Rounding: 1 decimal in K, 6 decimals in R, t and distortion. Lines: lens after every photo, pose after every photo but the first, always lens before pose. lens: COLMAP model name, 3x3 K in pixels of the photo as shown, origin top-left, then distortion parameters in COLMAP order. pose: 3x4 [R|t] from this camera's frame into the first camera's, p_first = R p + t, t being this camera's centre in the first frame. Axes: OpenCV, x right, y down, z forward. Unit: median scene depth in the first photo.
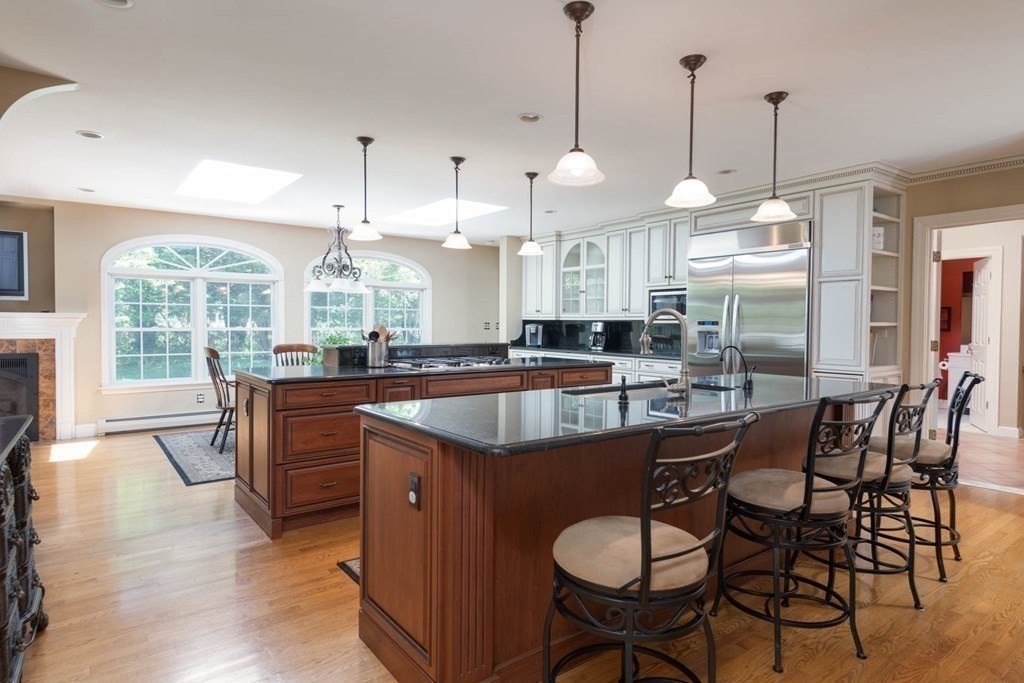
lens RADIAL K [[579.9, 0, 512.0], [0, 579.9, 341.5], [0, 0, 1]] dist [-0.000190, -0.000021]
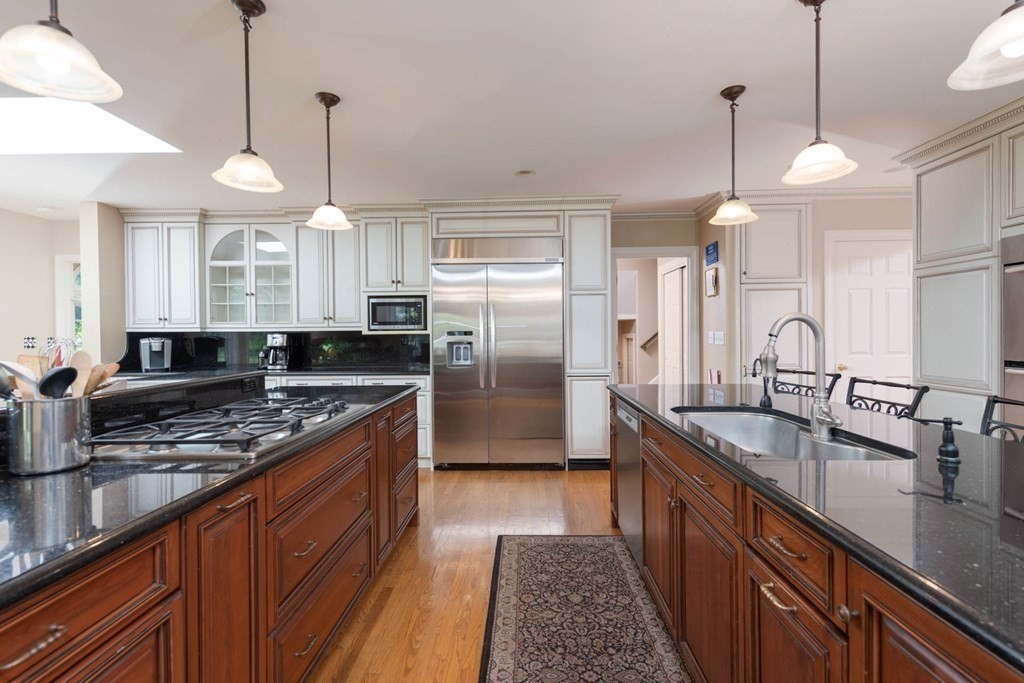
lens RADIAL K [[488.8, 0, 512.0], [0, 488.8, 341.5], [0, 0, 1]] dist [0.001845, 0.000008]
pose [[0.610668, -0.026862, 0.791431, -0.183038], [0.037339, 0.999290, 0.005106, -0.014808], [-0.791006, 0.026433, 0.611237, 0.343286]]
